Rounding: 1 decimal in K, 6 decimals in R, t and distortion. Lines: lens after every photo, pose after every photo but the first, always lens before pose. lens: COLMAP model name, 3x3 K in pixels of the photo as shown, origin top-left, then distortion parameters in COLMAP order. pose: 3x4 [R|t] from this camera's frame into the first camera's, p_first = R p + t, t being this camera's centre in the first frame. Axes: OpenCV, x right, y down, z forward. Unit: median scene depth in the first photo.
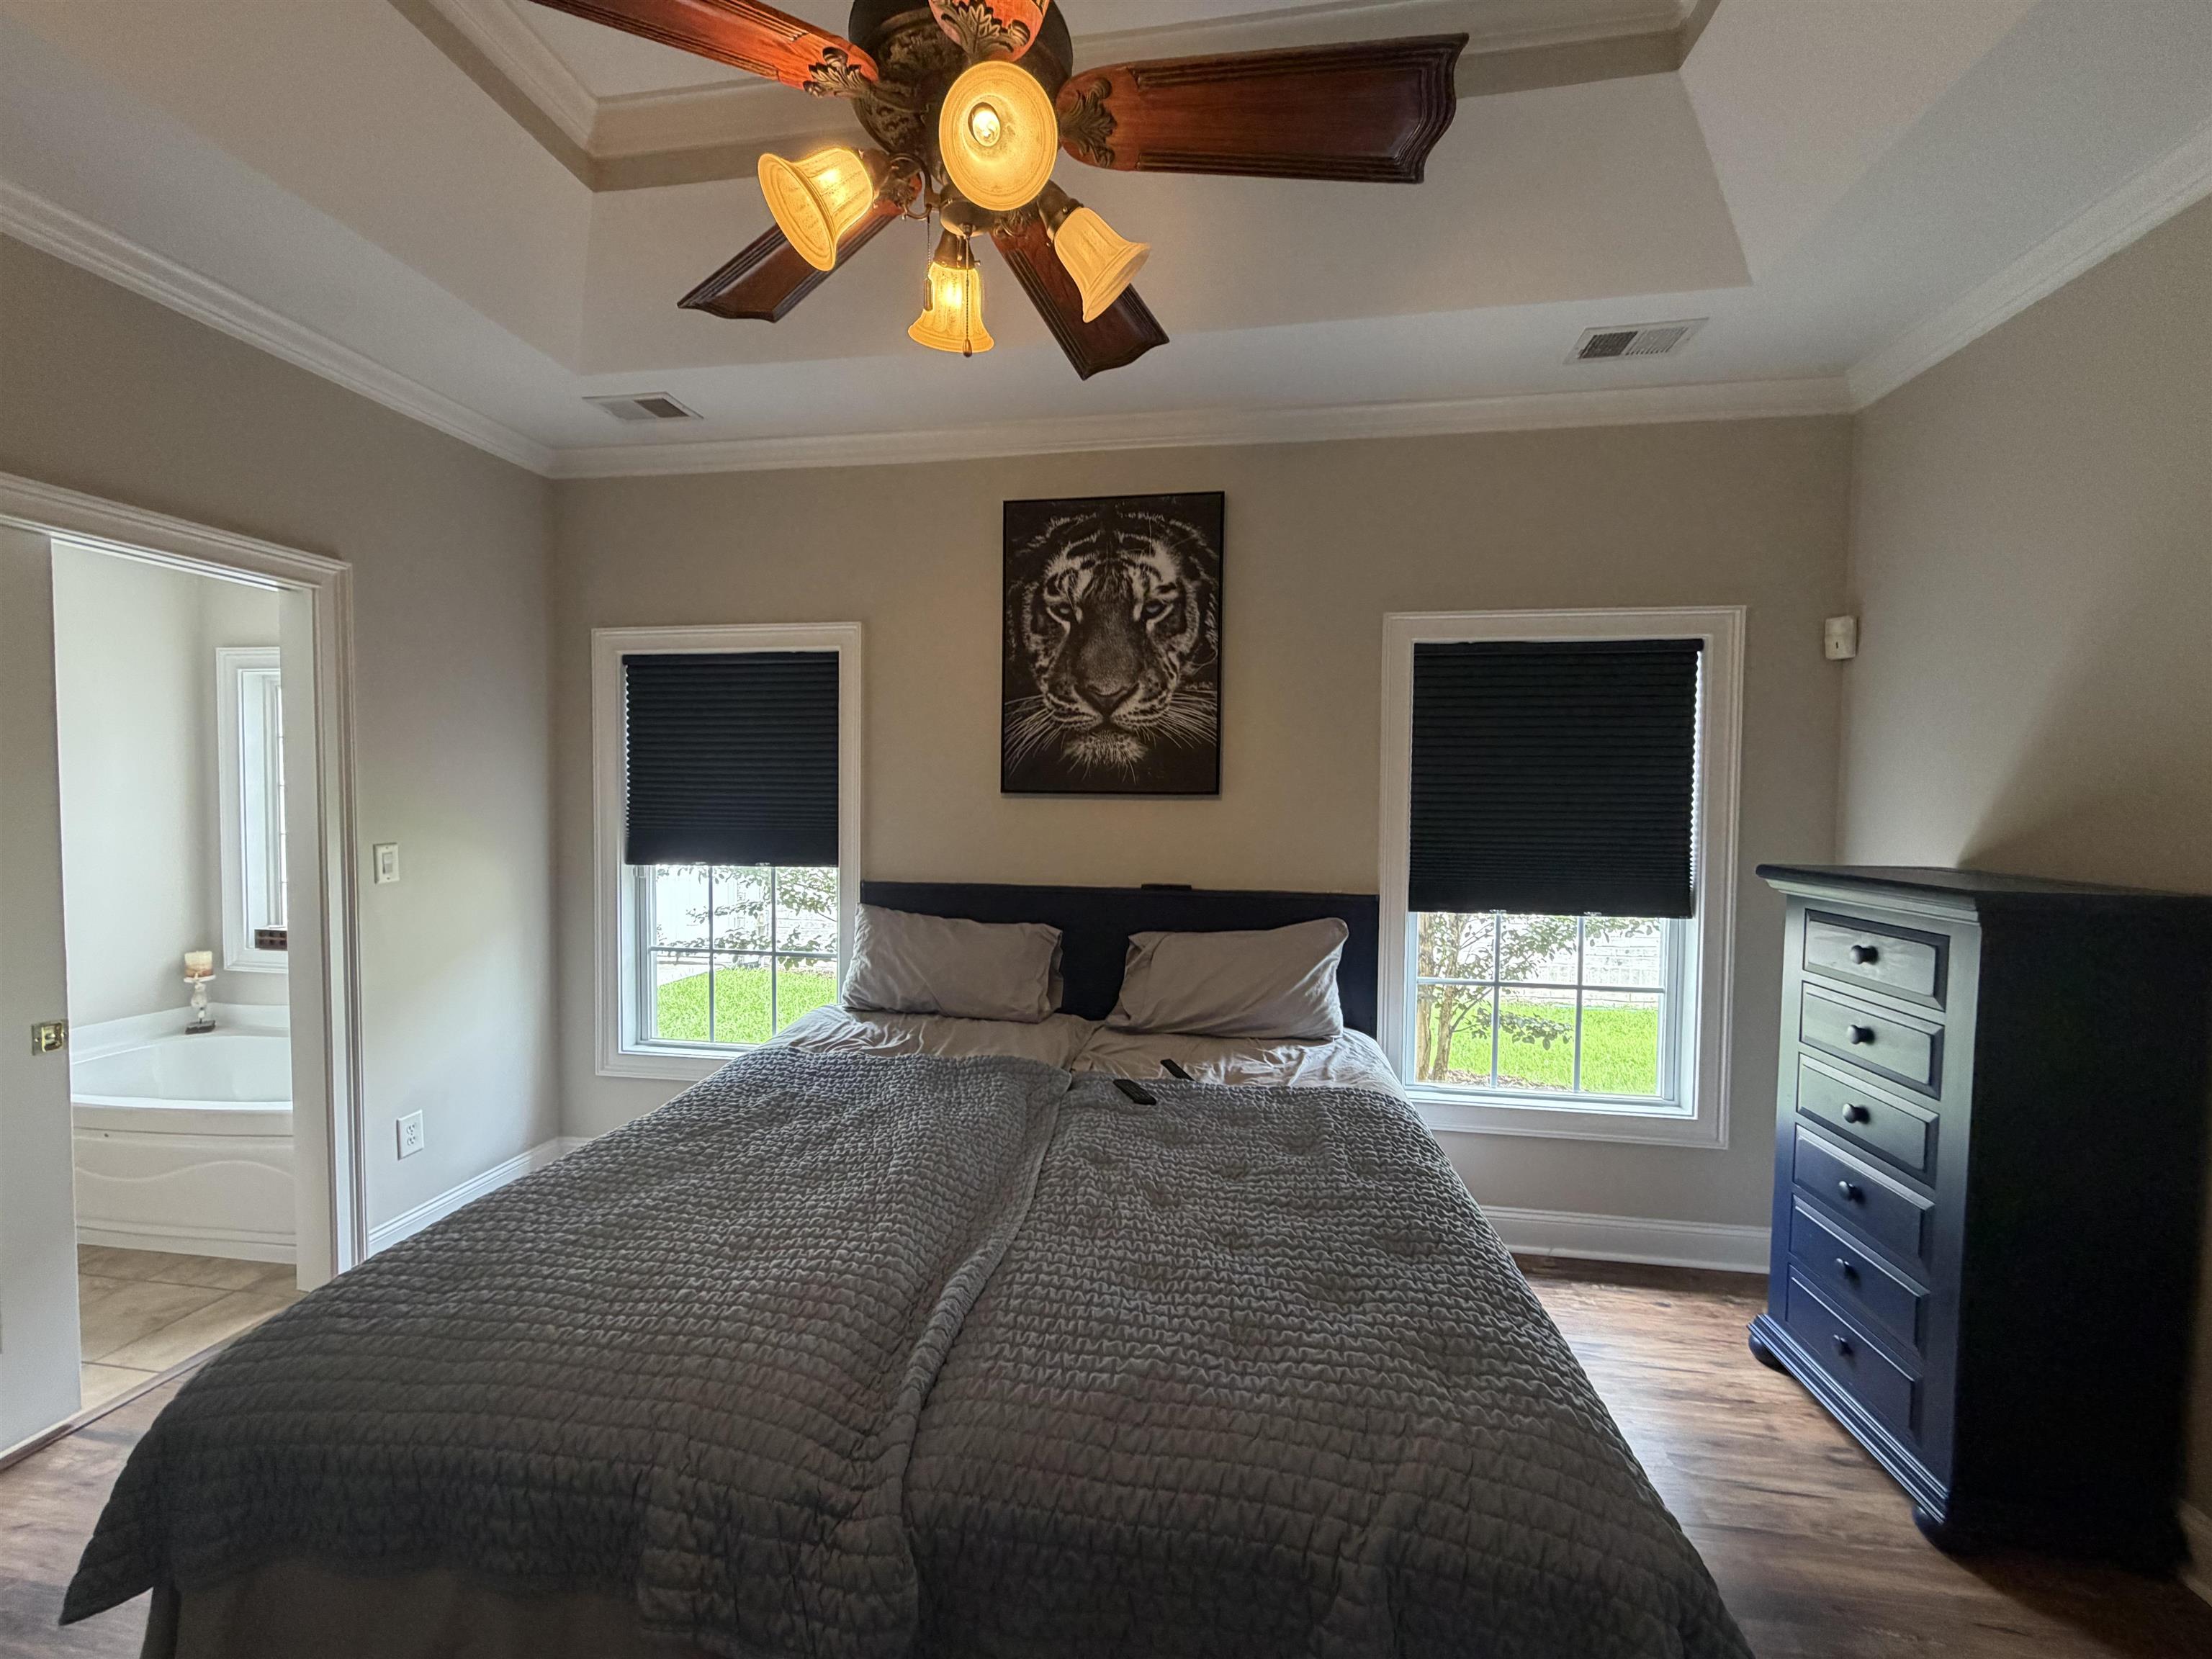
lens RADIAL K [[881.1, 0, 1100.8], [0, 881.1, 831.8], [0, 0, 1]] dist [0.000963, -0.000382]
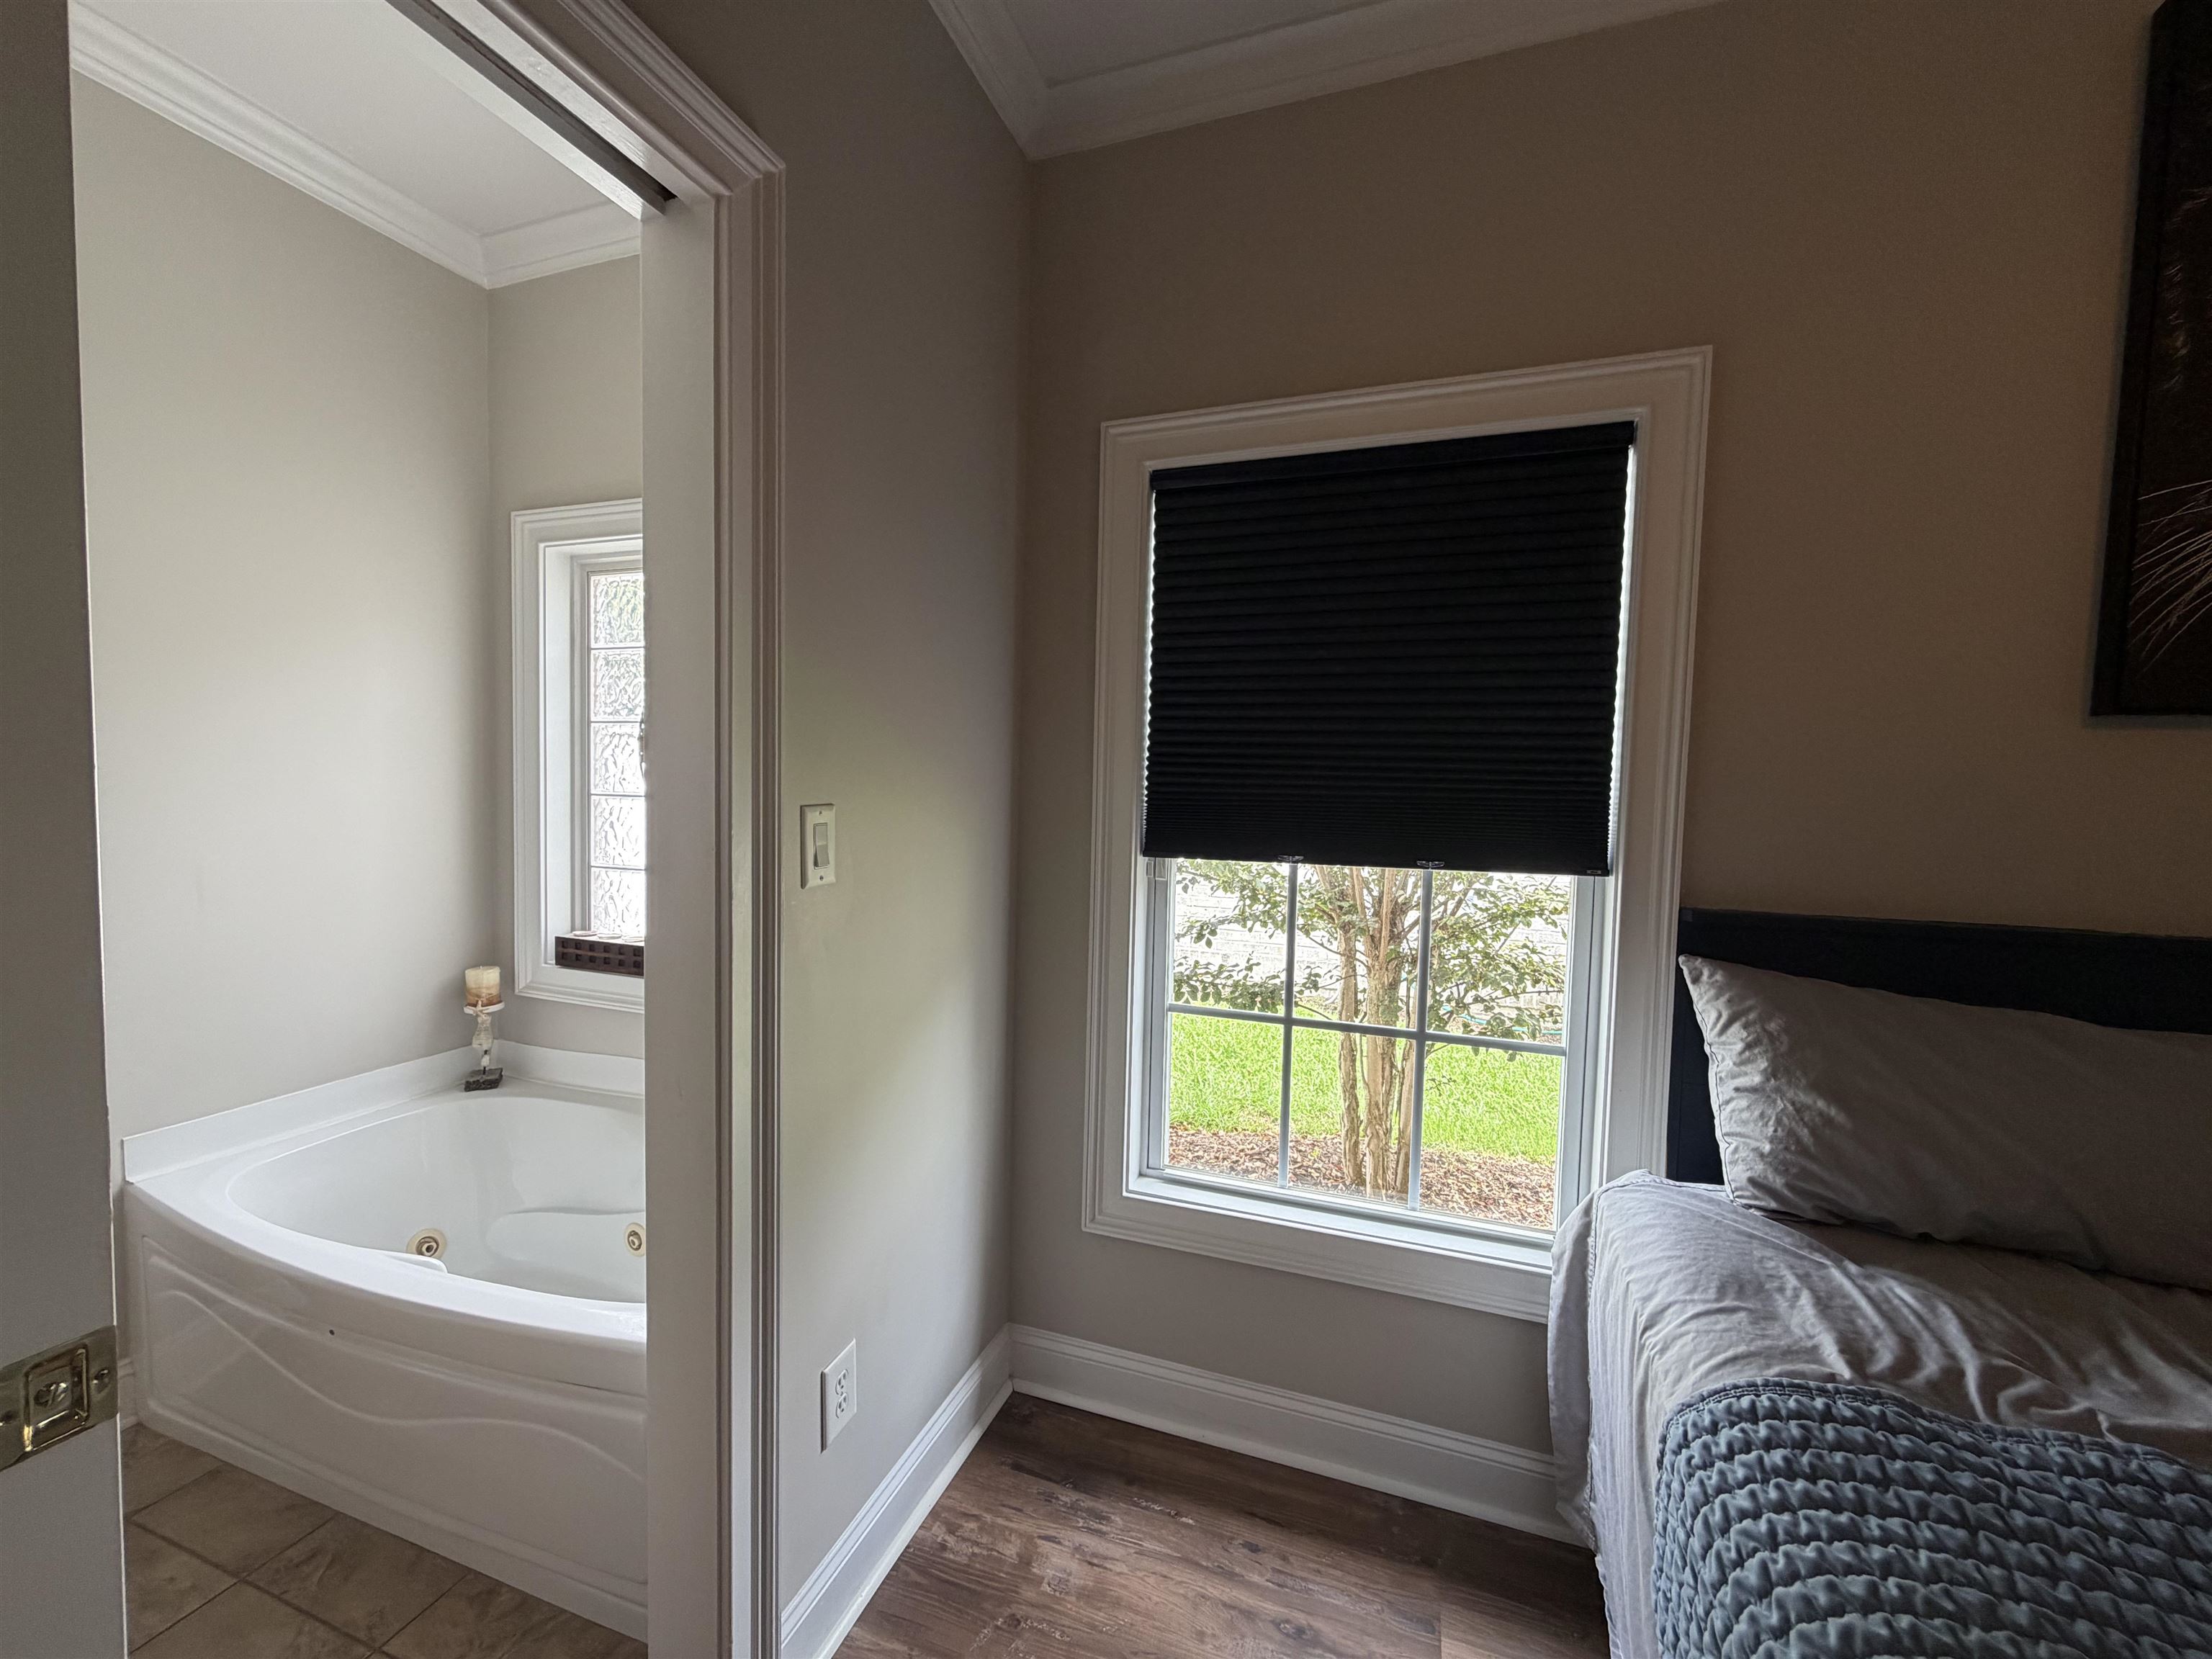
lens RADIAL K [[894.9, 0, 1095.6], [0, 894.9, 828.9], [0, 0, 1]] dist [-0.001190, -0.000170]
pose [[0.980717, 0.022855, -0.194094, -0.452731], [-0.021024, 0.999713, 0.011487, 0.014090], [0.194300, -0.007185, 0.980916, 0.439675]]
